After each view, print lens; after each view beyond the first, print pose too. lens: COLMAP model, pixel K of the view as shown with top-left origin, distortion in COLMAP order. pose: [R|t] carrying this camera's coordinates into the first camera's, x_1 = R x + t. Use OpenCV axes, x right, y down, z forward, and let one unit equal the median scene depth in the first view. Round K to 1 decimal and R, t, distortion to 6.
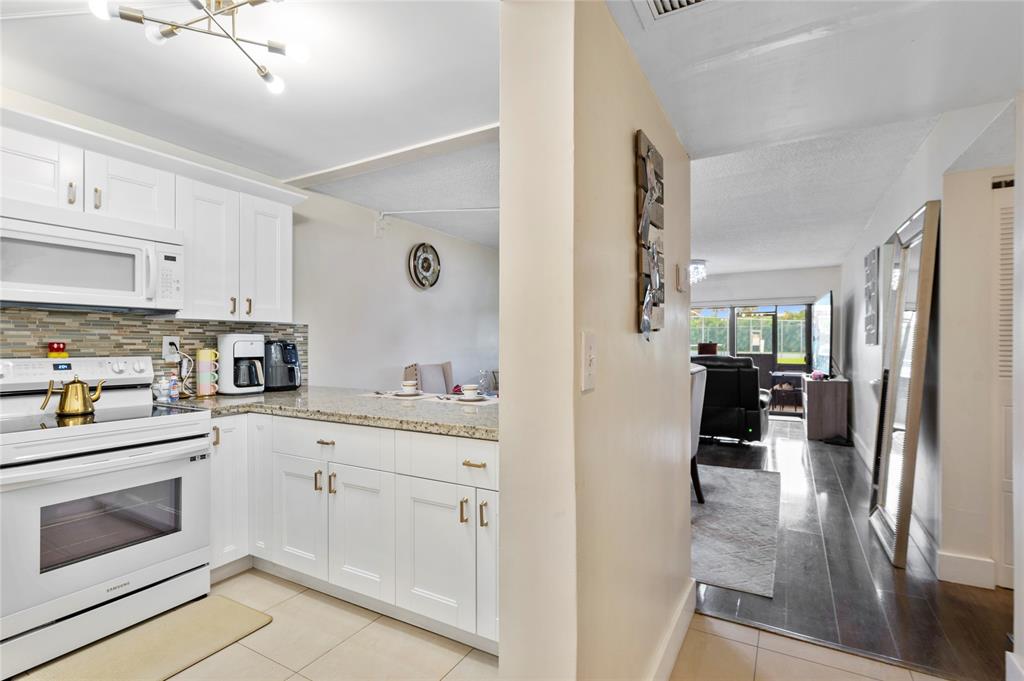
lens RADIAL K [[489.2, 0, 505.6], [0, 489.2, 342.4], [0, 0, 1]] dist [0.012885, -0.000169]
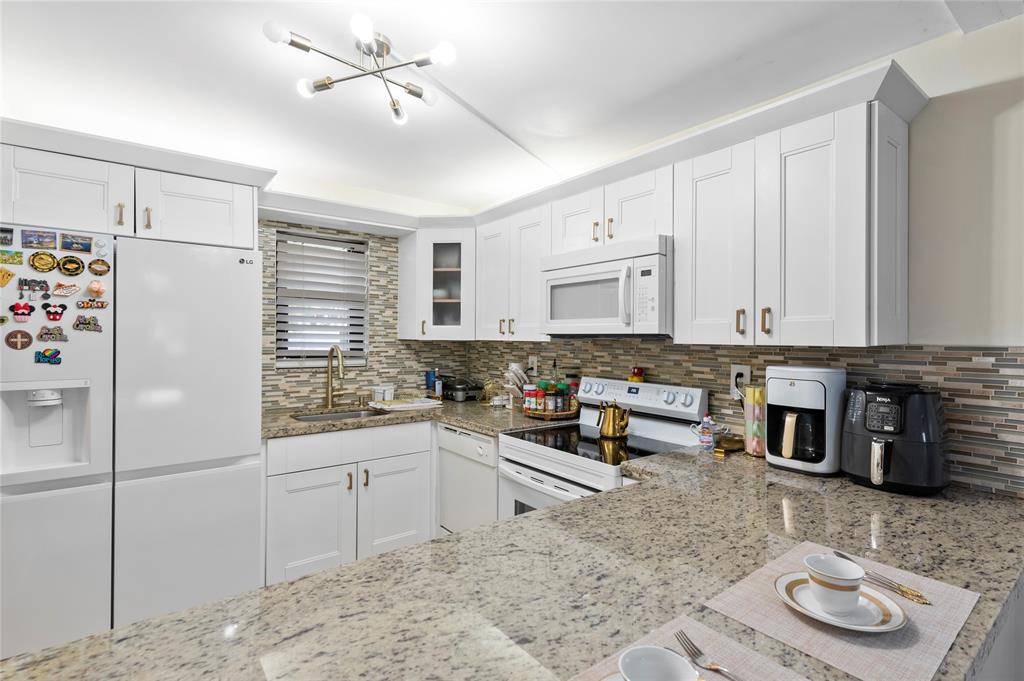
lens RADIAL K [[489.2, 0, 511.6], [0, 489.2, 338.8], [0, 0, 1]] dist [0.012885, -0.000169]
pose [[-0.400224, -0.000097, -0.916417, 0.136620], [-0.006312, 0.999977, 0.002651, -0.048109], [0.916396, 0.006845, -0.400215, 0.903832]]
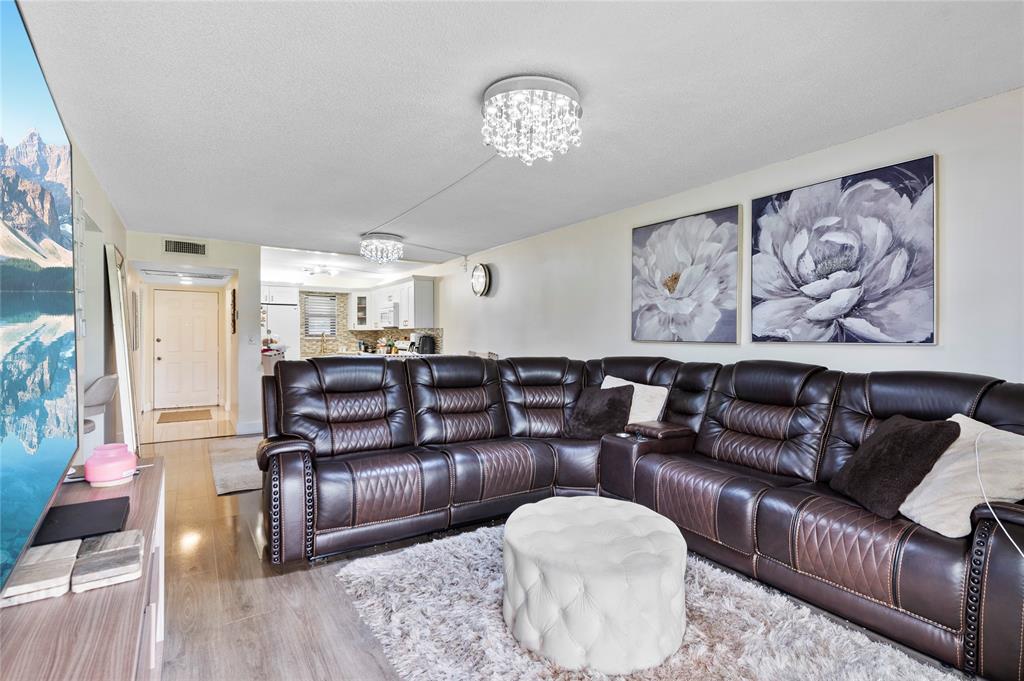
lens RADIAL K [[489.2, 0, 511.6], [0, 489.2, 337.2], [0, 0, 1]] dist [0.012885, -0.000169]
pose [[-0.452894, -0.001567, -0.891563, 1.525460], [0.000212, 0.999998, -0.001865, 0.008544], [0.891565, -0.001034, -0.452892, 2.562642]]
